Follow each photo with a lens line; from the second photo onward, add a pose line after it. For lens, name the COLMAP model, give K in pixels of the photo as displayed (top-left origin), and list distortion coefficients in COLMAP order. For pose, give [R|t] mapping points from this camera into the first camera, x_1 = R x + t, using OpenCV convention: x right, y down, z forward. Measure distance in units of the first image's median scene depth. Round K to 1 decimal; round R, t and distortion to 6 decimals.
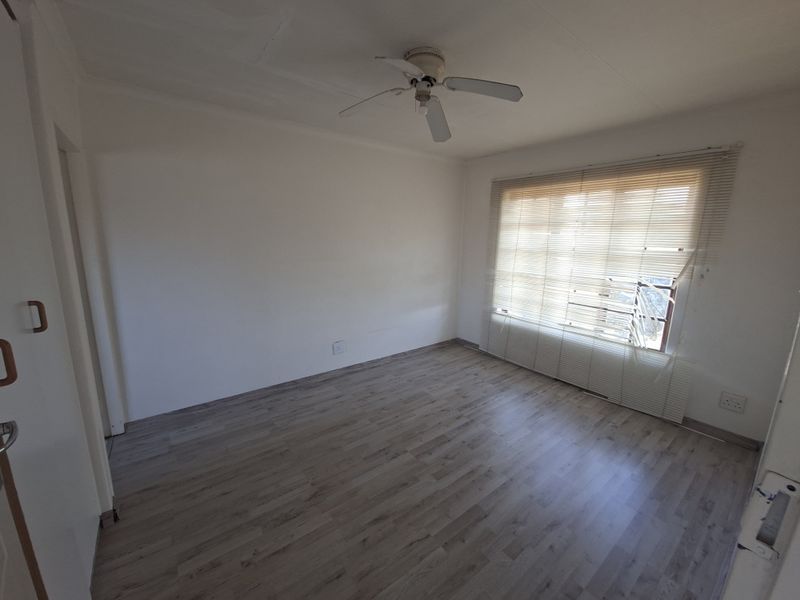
lens RADIAL K [[316.4, 0, 393.5], [0, 316.4, 294.2], [0, 0, 1]] dist [-0.012237, -0.000117]
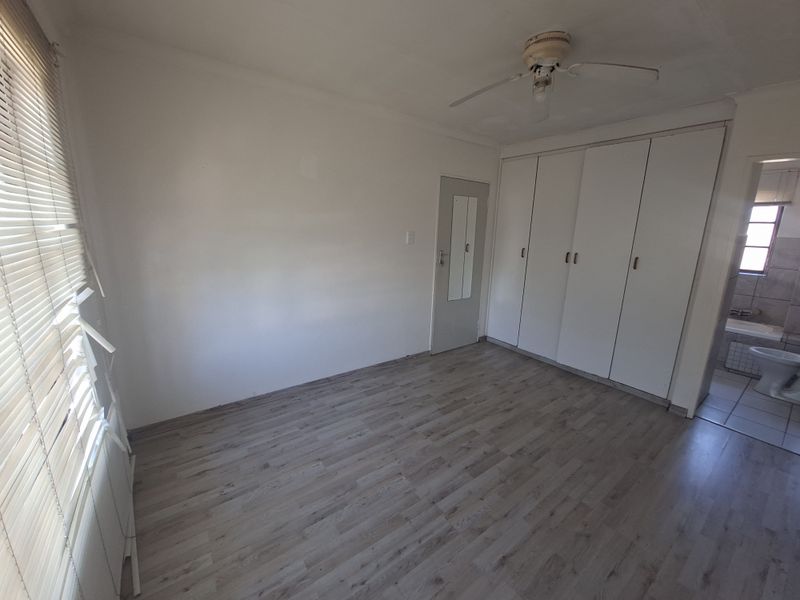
lens RADIAL K [[316.4, 0, 393.5], [0, 316.4, 294.2], [0, 0, 1]] dist [-0.012237, -0.000117]
pose [[-0.998868, -0.047401, 0.003933, 0.395144], [-0.042217, 0.921626, 0.385777, -0.281845], [-0.021911, 0.385175, -0.922584, 1.627410]]
